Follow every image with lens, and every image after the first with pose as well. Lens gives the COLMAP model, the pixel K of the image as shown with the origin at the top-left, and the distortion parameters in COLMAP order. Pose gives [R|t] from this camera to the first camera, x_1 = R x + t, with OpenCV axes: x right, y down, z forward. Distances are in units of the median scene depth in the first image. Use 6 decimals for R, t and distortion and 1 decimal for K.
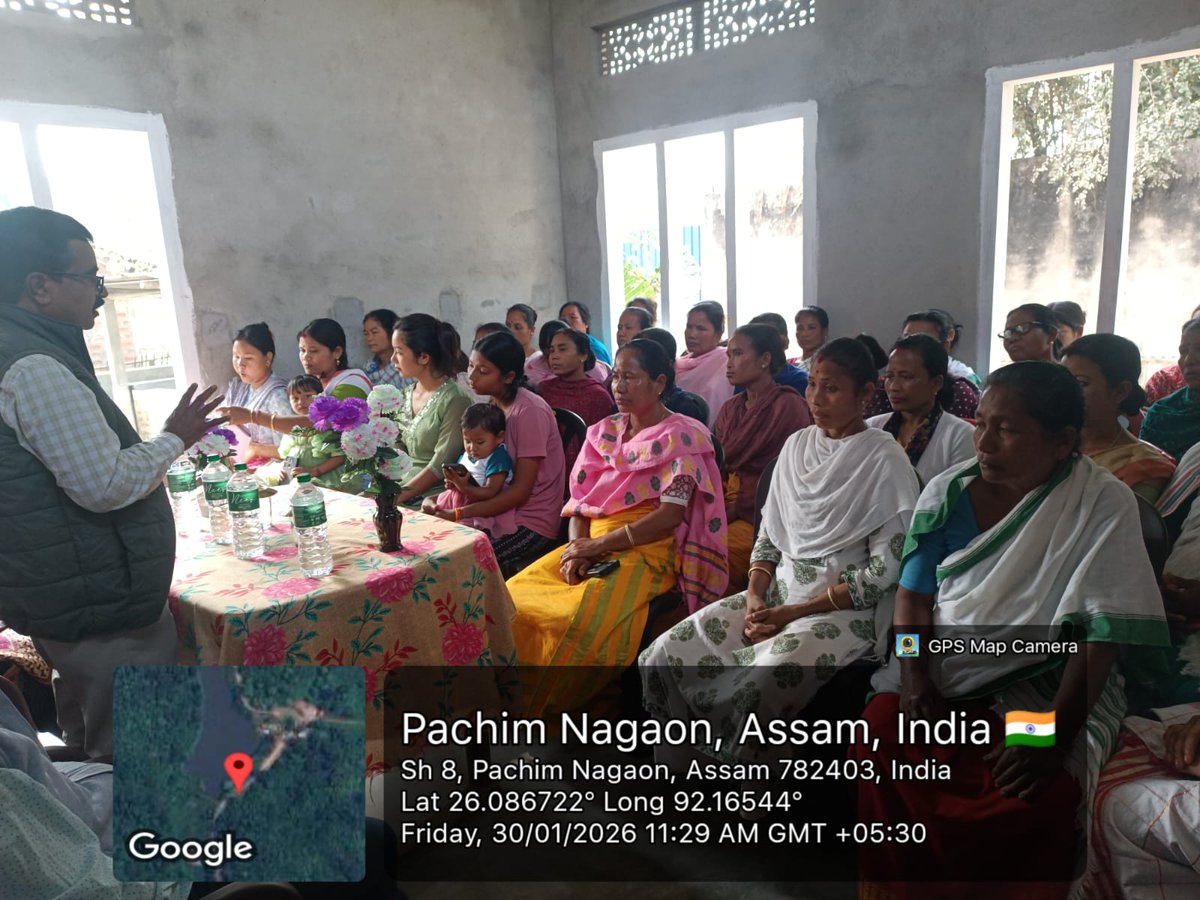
lens RADIAL K [[848.6, 0, 600.0], [0, 848.6, 450.0], [0, 0, 1]] dist [0.007565, -0.011290]
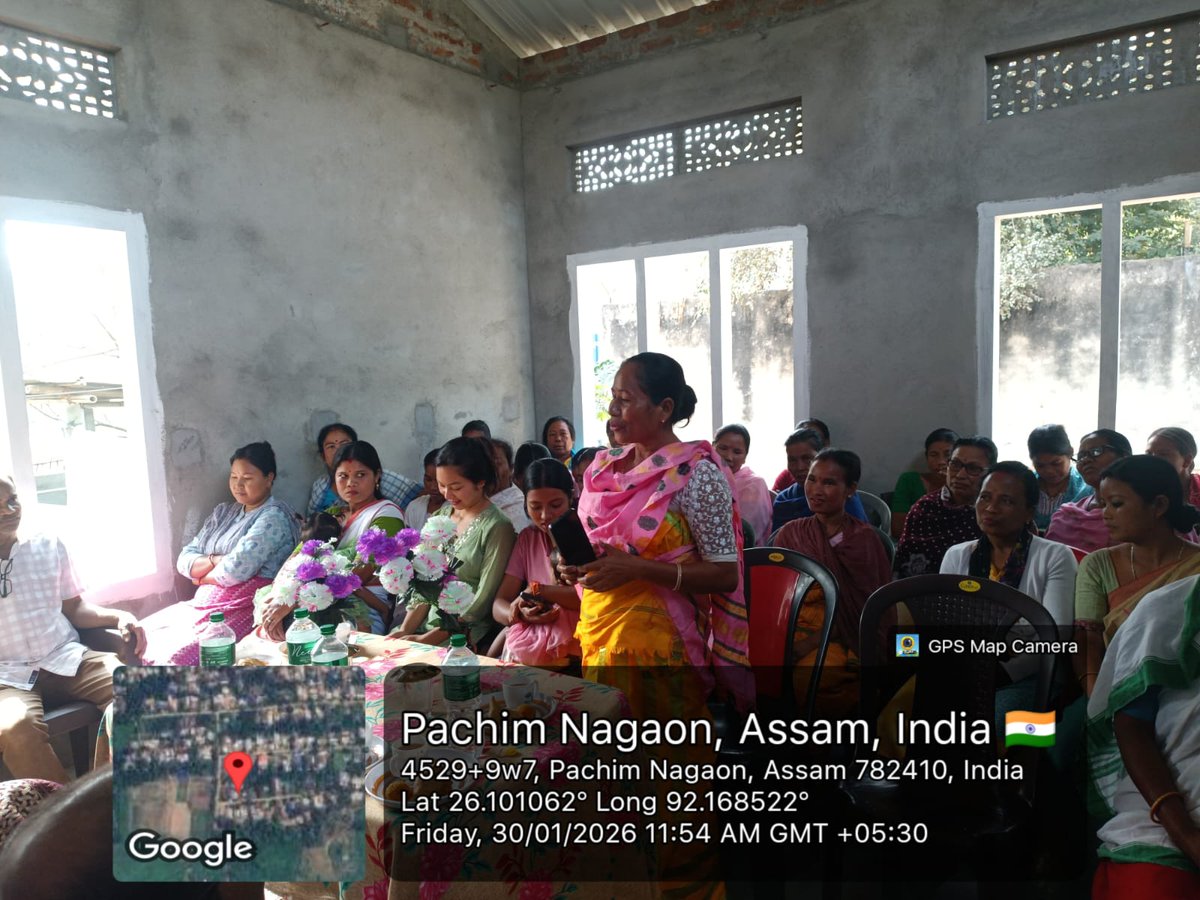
lens RADIAL K [[848.6, 0, 600.0], [0, 848.6, 450.0], [0, 0, 1]] dist [0.007565, -0.011290]
pose [[0.988092, -0.002808, 0.153837, -0.135700], [0.021172, 0.992803, -0.117871, -0.020719], [-0.152399, 0.119724, 0.981041, 0.050329]]
